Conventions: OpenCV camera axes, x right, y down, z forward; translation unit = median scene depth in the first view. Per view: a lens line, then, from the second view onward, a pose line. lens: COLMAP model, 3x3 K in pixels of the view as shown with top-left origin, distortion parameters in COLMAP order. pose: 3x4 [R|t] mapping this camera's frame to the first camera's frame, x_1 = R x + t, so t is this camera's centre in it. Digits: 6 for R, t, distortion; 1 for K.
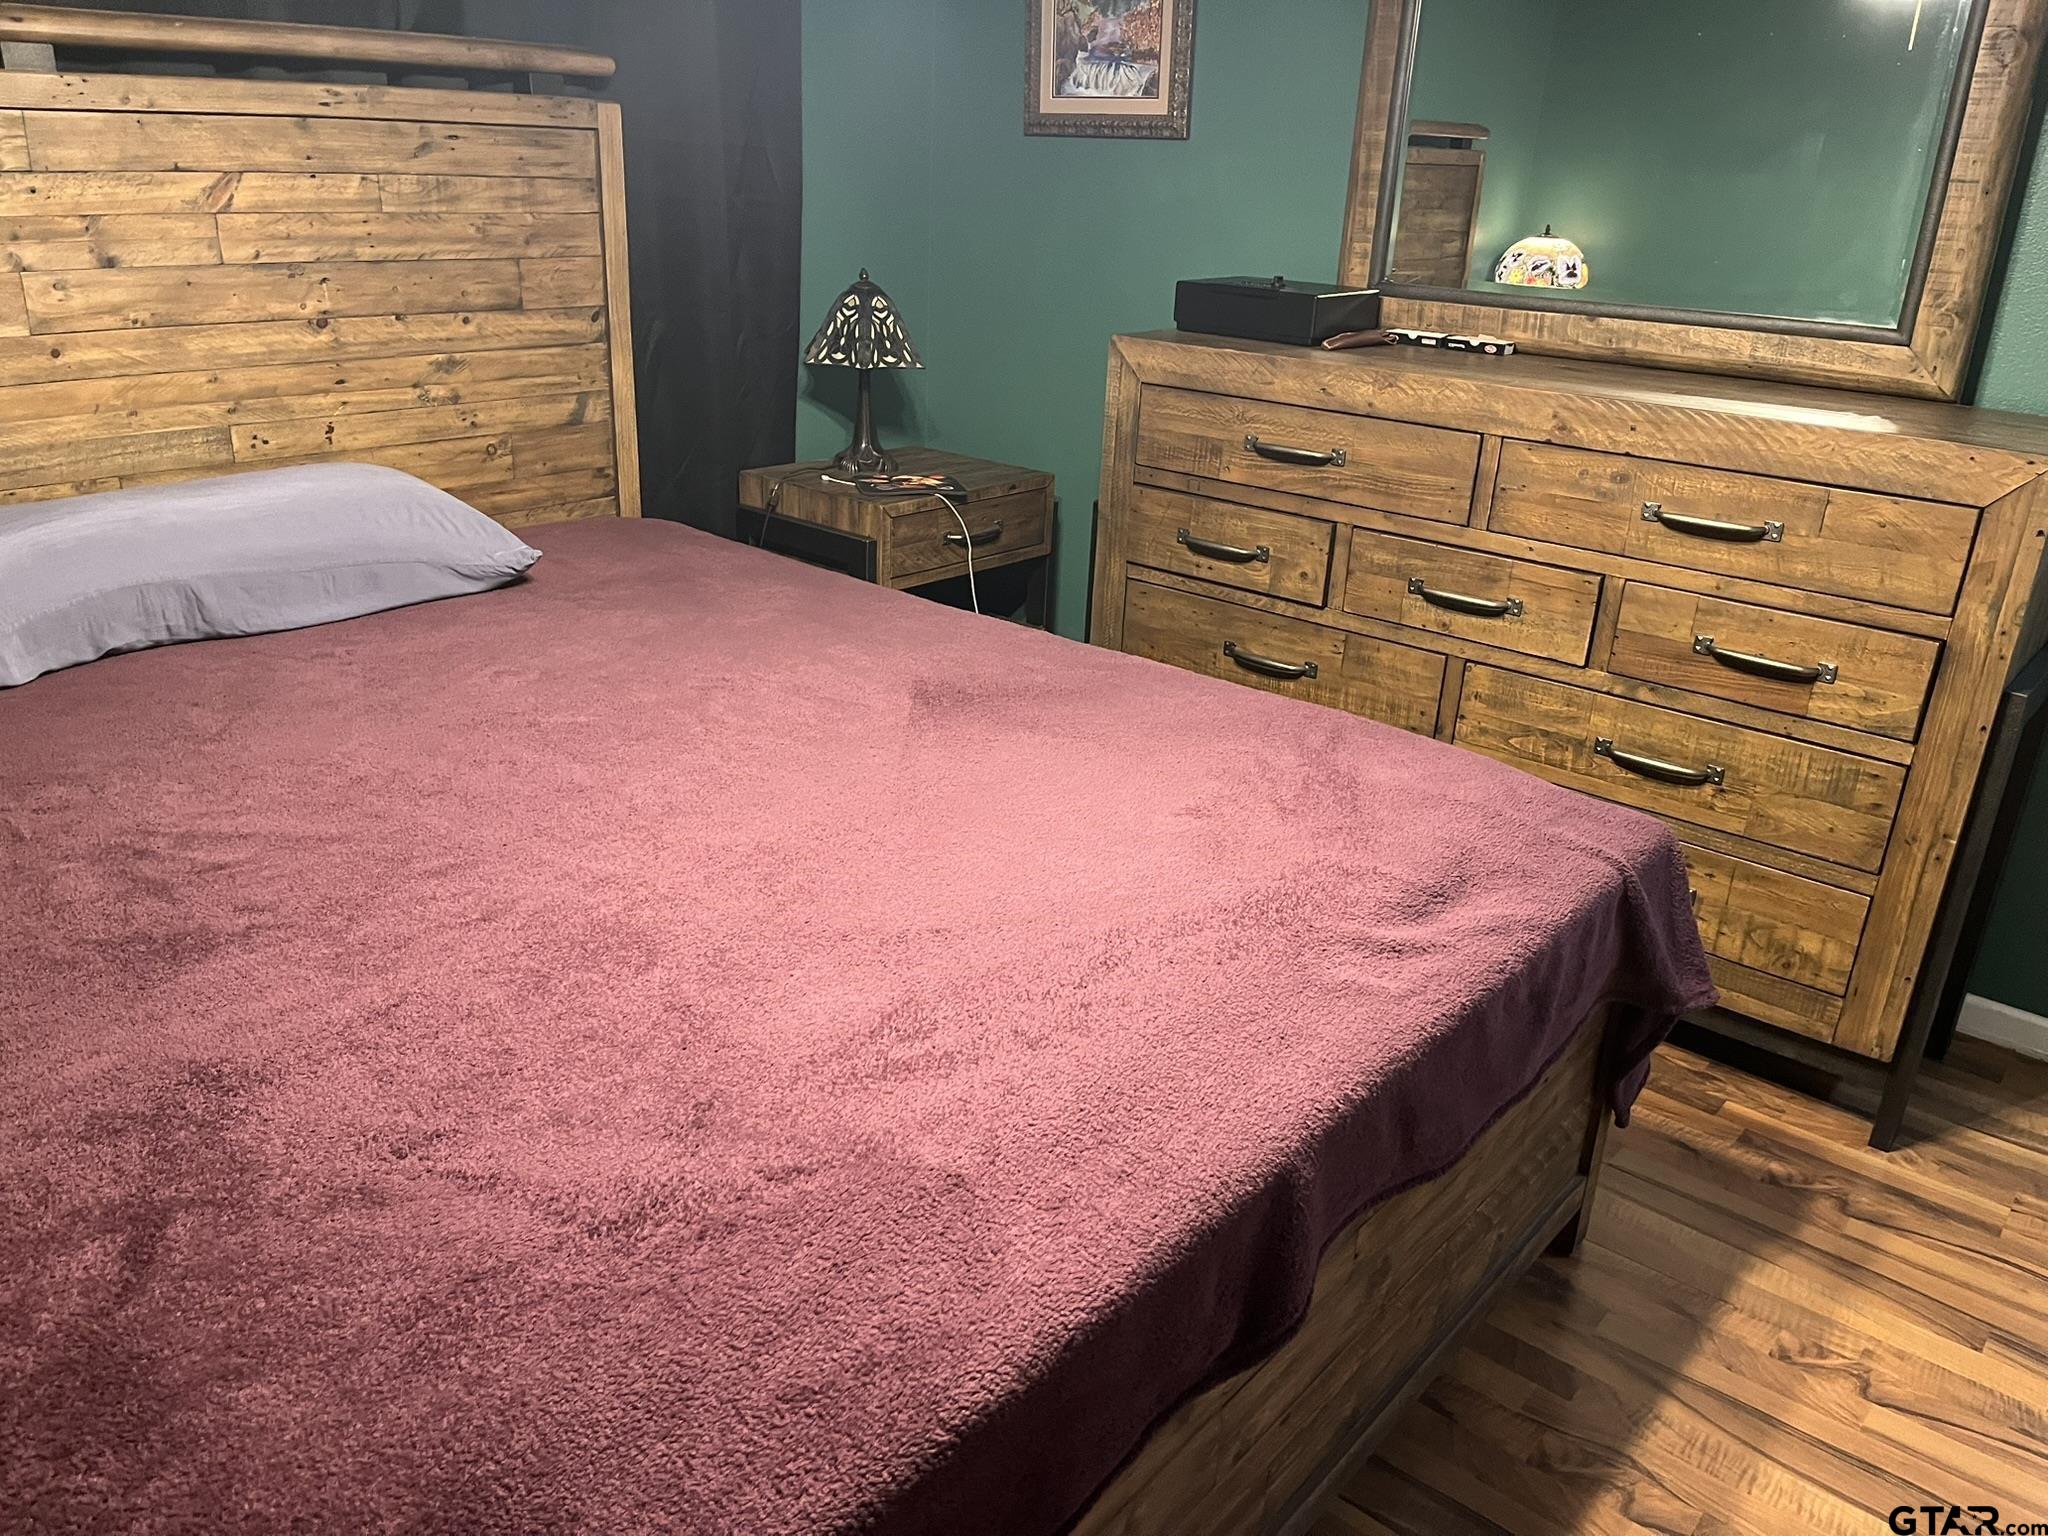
lens RADIAL K [[1537.1, 0, 1025.7], [0, 1537.1, 769.4], [0, 0, 1]] dist [0.059661, -0.089678]
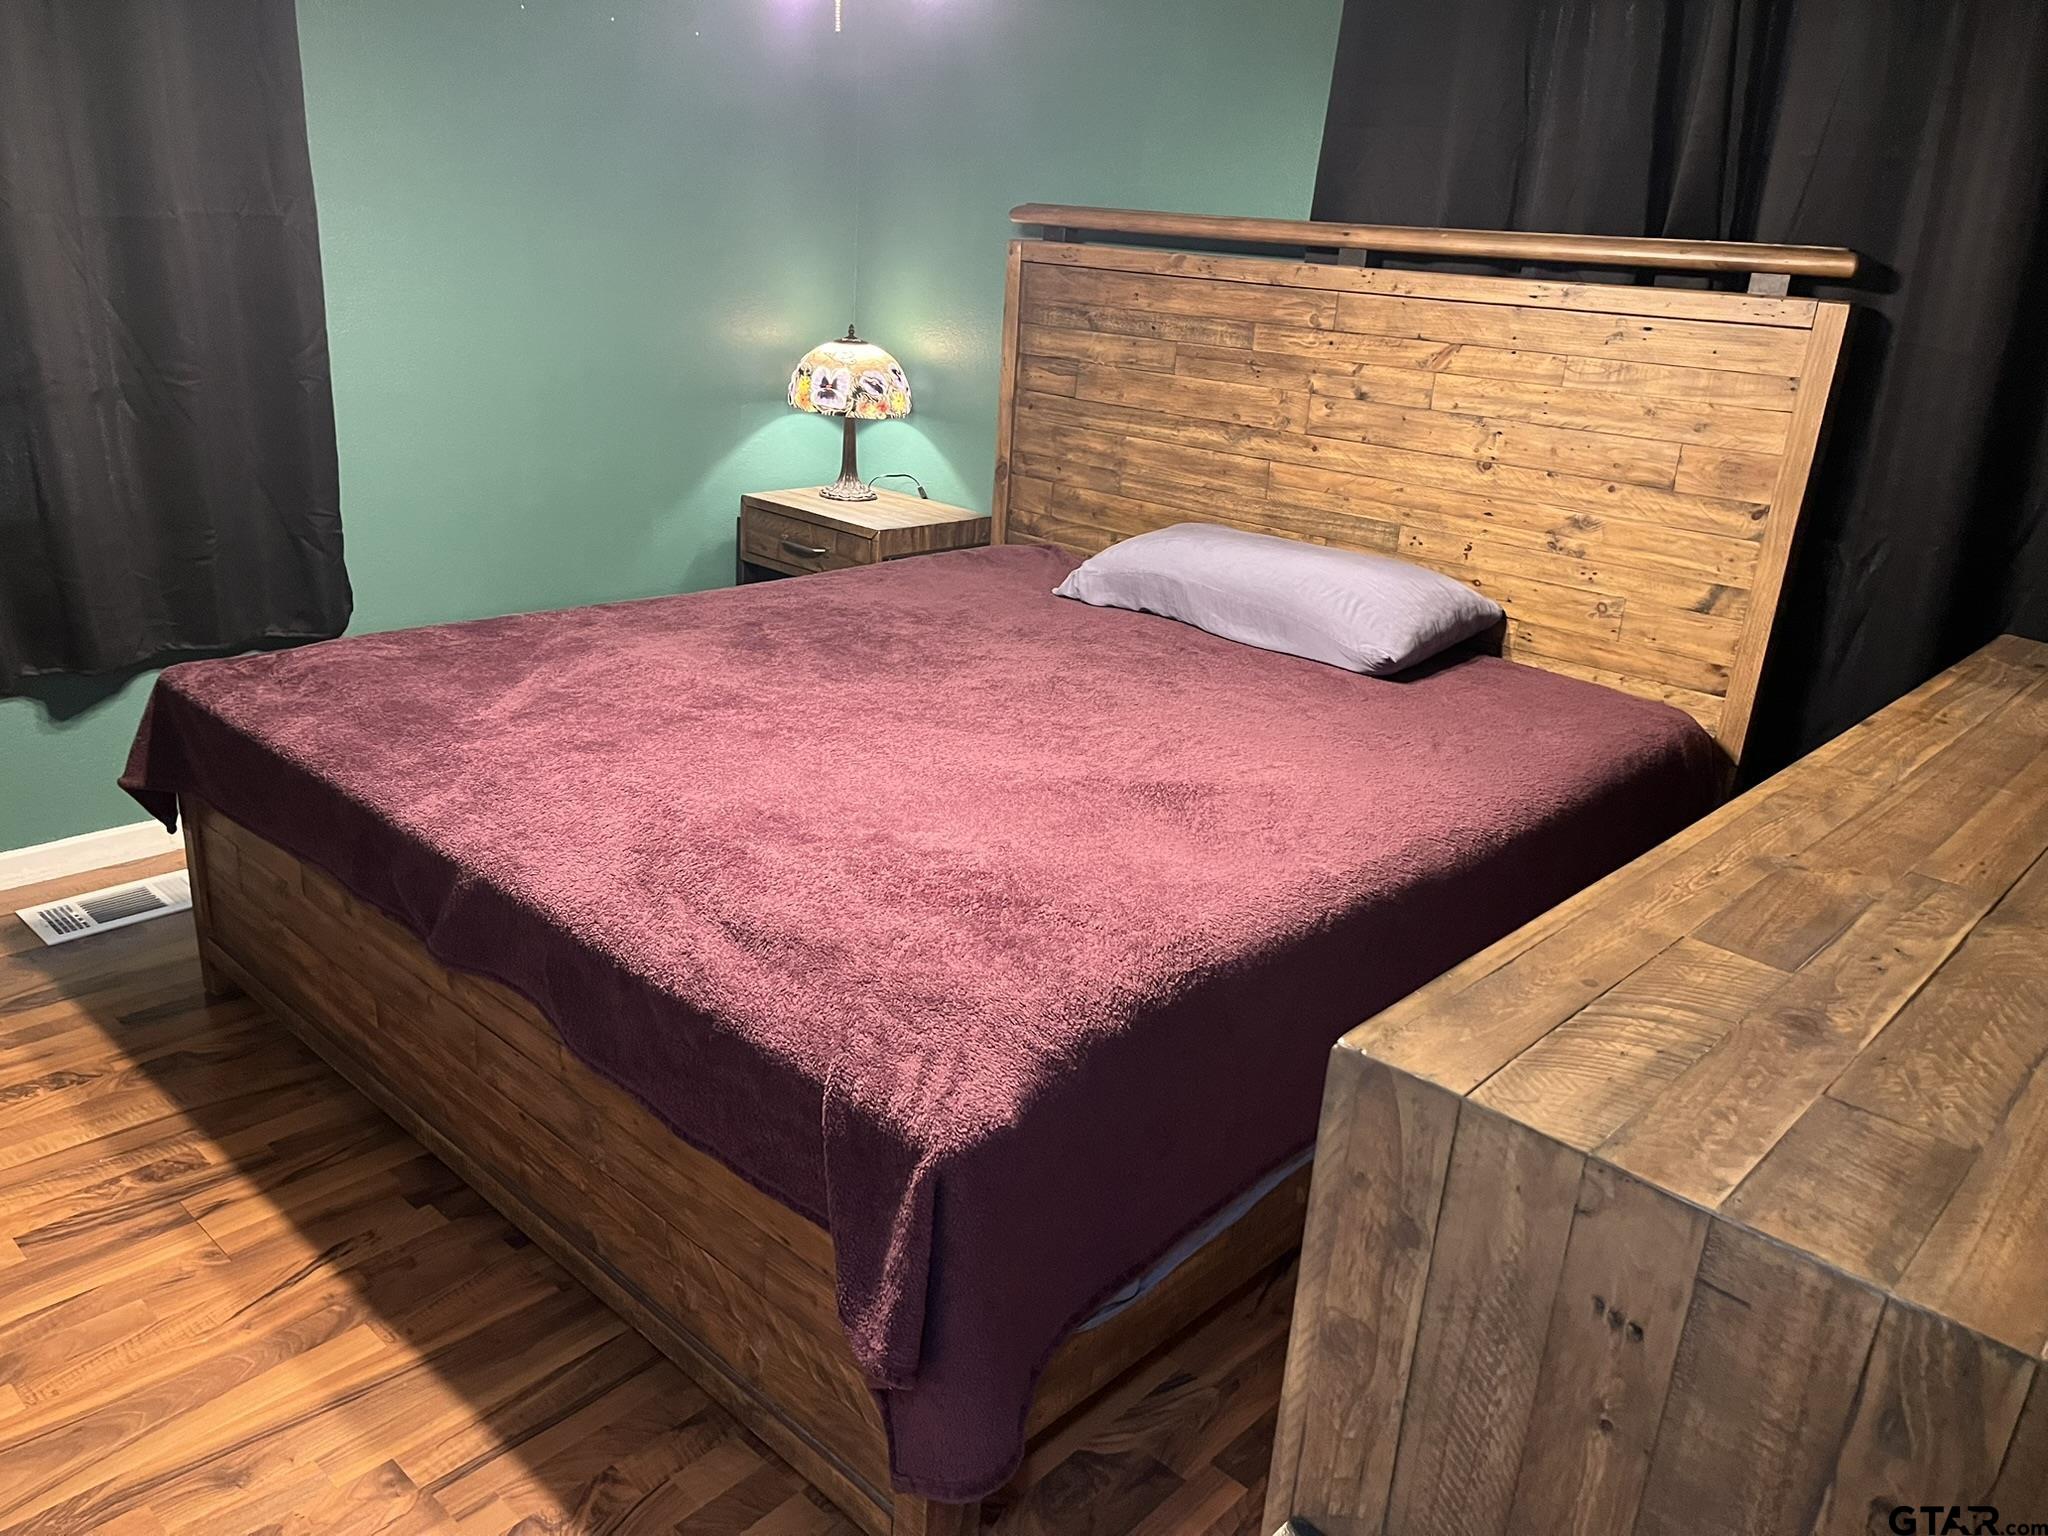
lens RADIAL K [[1537.1, 0, 1015.5], [0, 1537.1, 773.2], [0, 0, 1]] dist [0.059661, -0.089678]
pose [[-0.050222, 0.295276, -0.954091, 0.825642], [-0.427708, 0.856906, 0.287713, -0.272988], [0.902521, 0.422522, 0.083256, 0.663425]]
